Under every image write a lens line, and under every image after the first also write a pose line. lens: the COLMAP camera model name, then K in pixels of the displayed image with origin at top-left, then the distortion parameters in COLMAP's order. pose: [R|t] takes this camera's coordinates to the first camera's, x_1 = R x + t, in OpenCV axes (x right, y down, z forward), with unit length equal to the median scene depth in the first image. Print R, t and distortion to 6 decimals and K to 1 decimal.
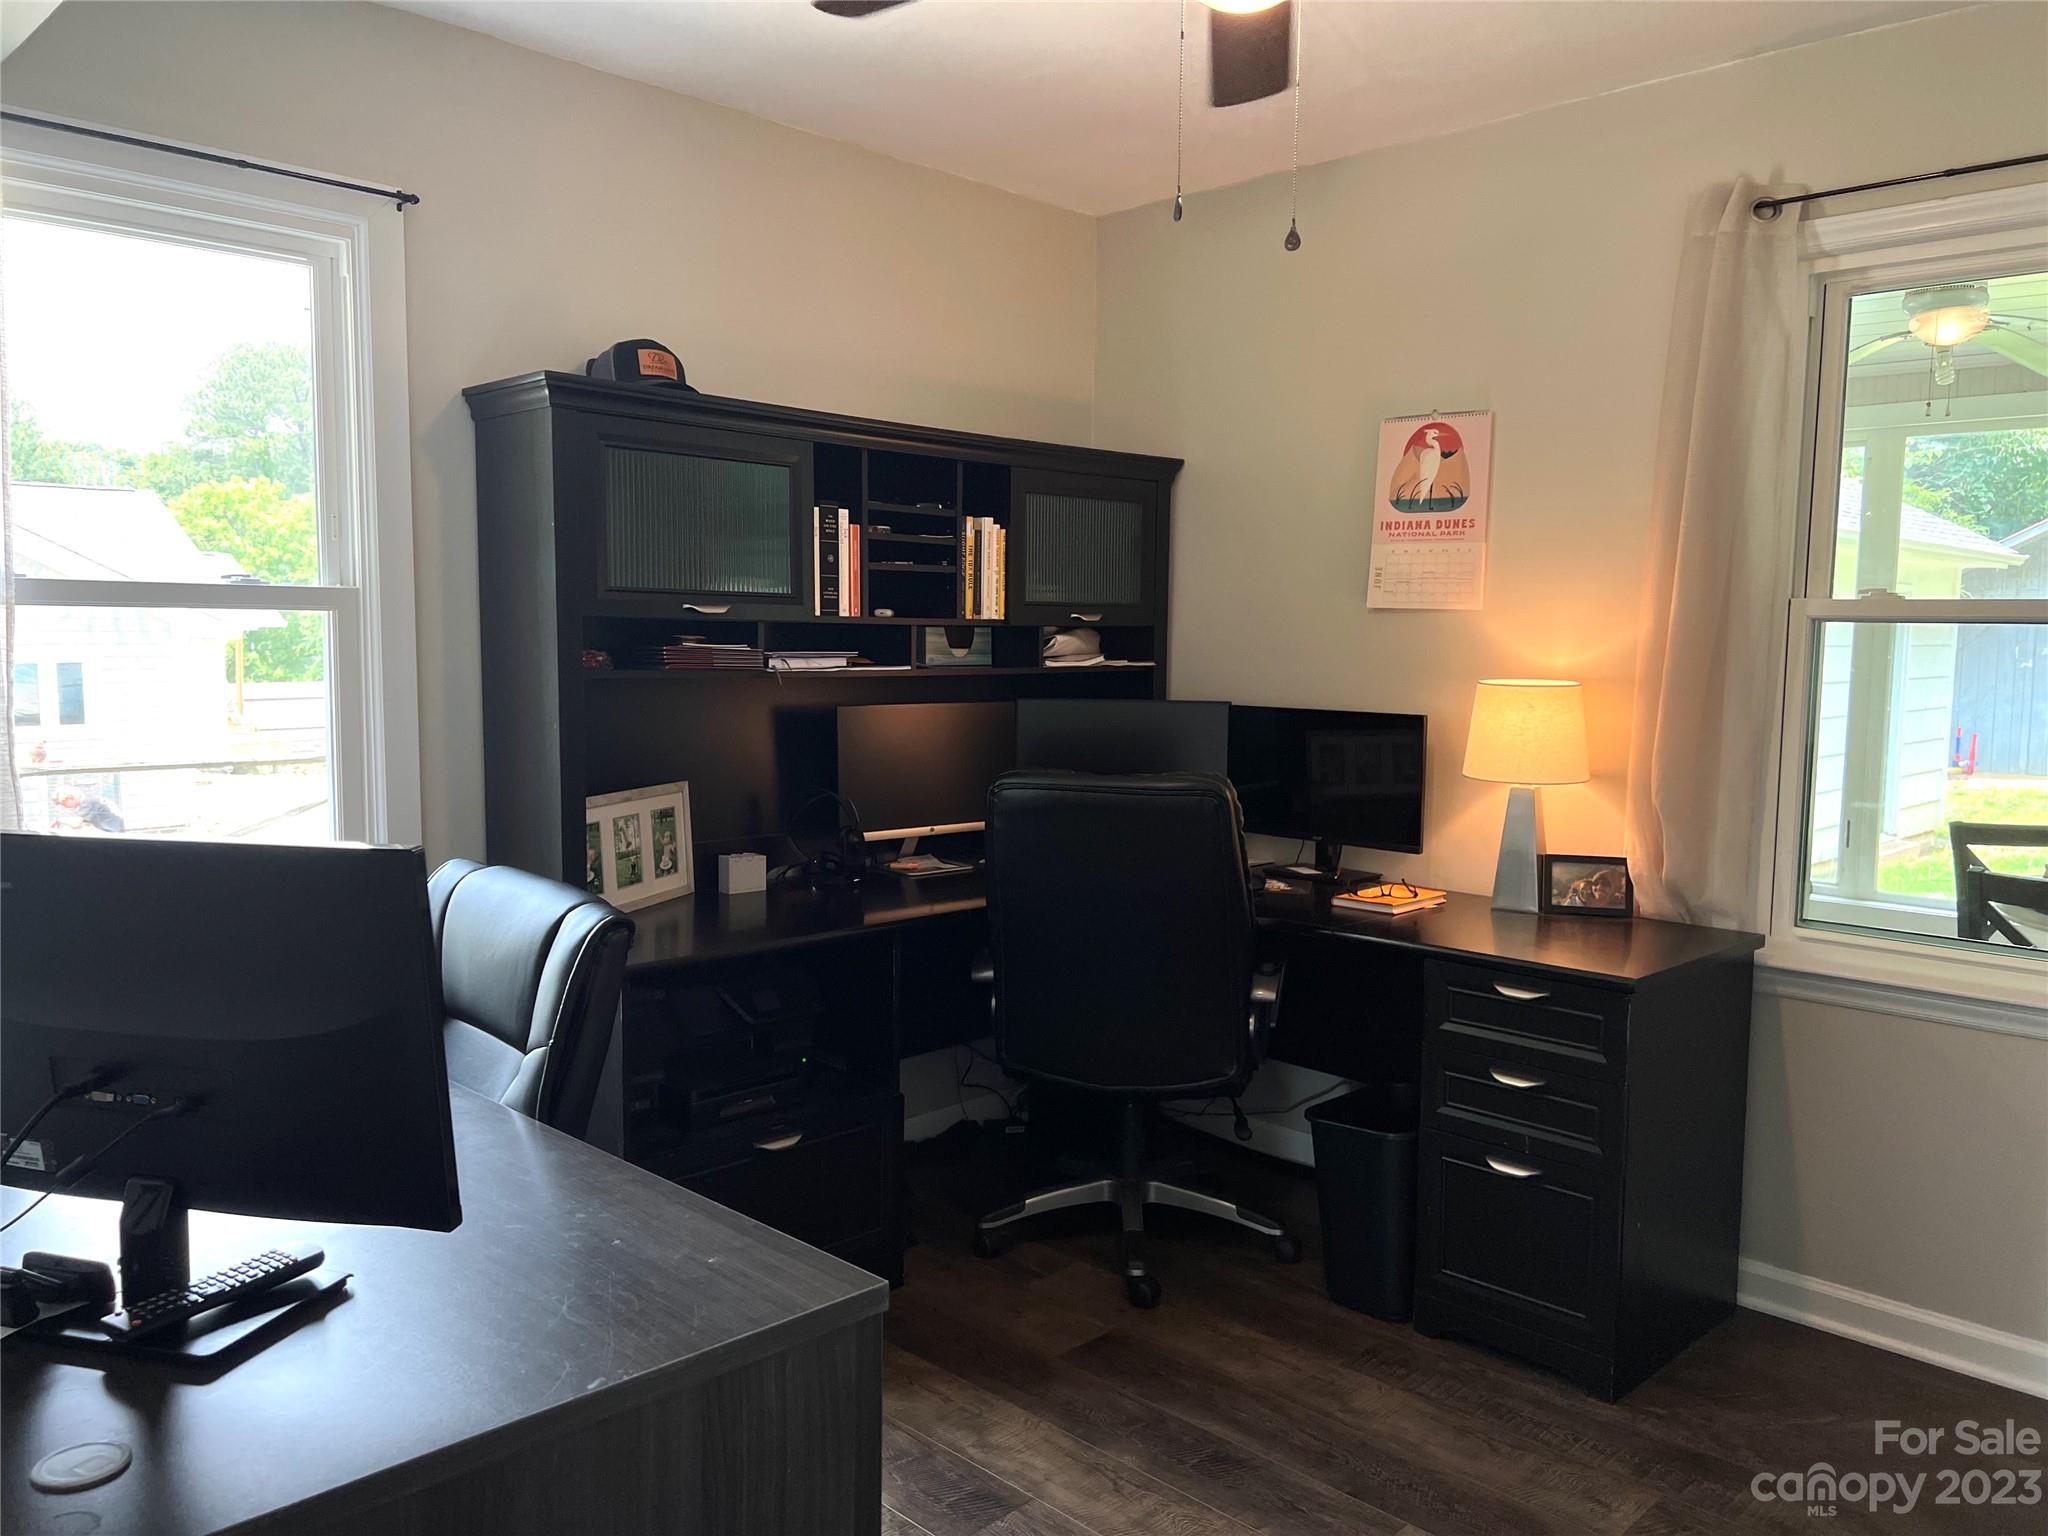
lens RADIAL K [[1555.1, 0, 1024.2], [0, 1555.1, 767.0], [0, 0, 1]] dist [0.075196, -0.087714]
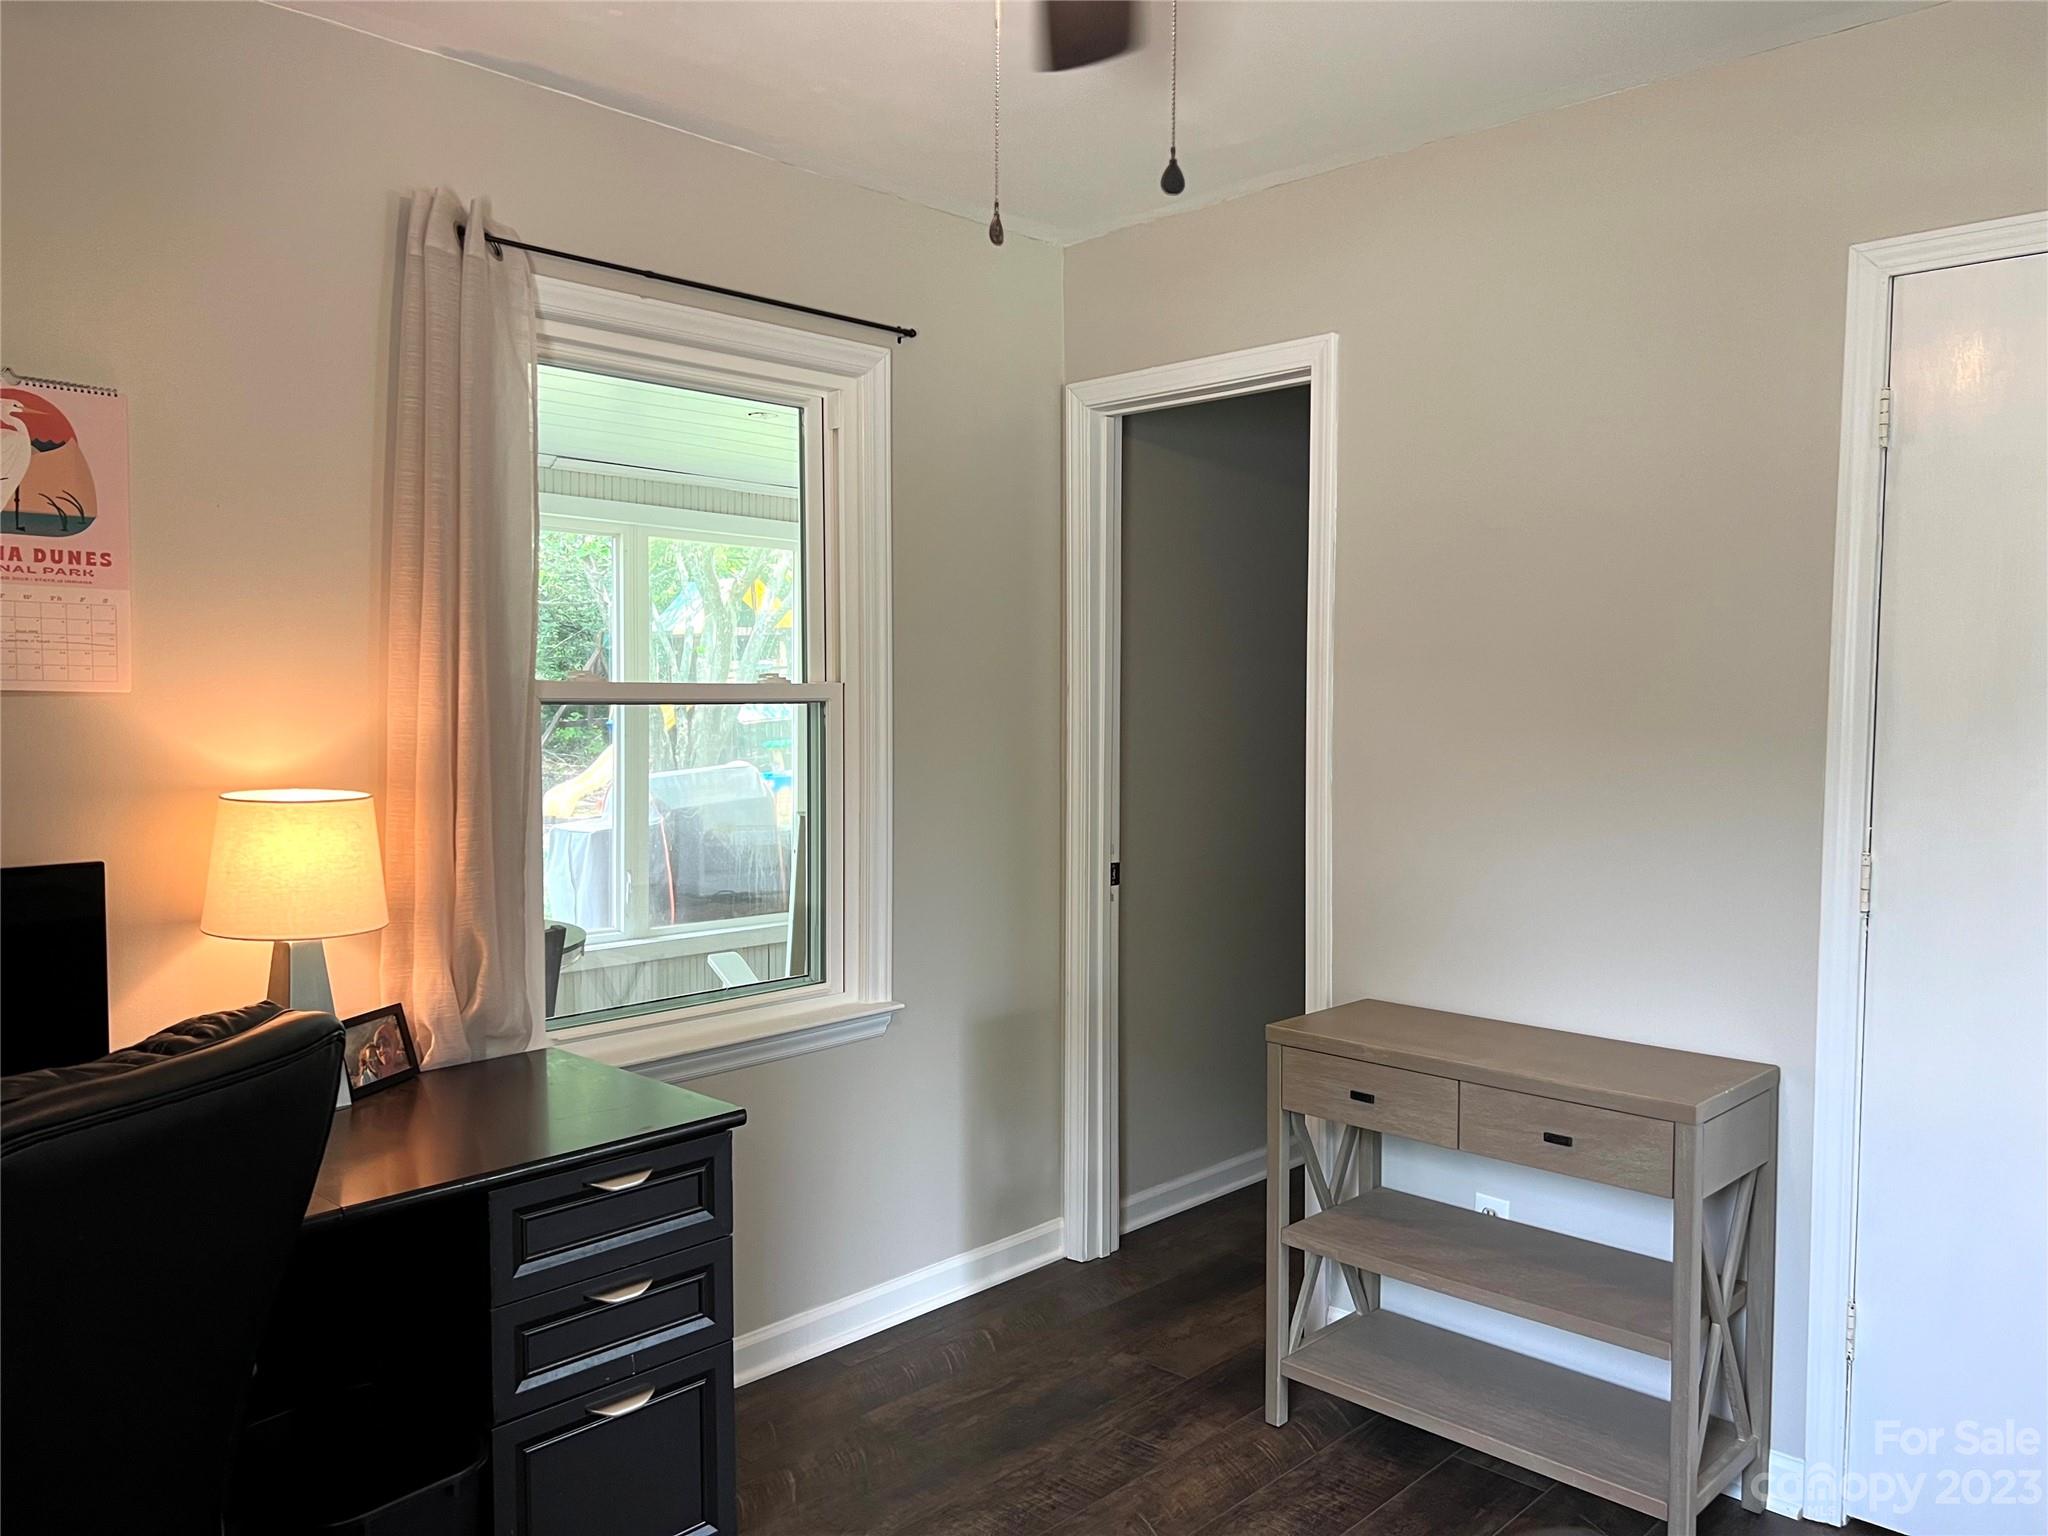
lens RADIAL K [[1555.1, 0, 1023.2], [0, 1555.1, 769.5], [0, 0, 1]] dist [0.075196, -0.087714]
pose [[-0.038426, -0.066706, 0.997033, -0.381385], [0.091900, 0.993305, 0.069998, -0.079746], [-0.995027, 0.094317, -0.032038, 0.647496]]
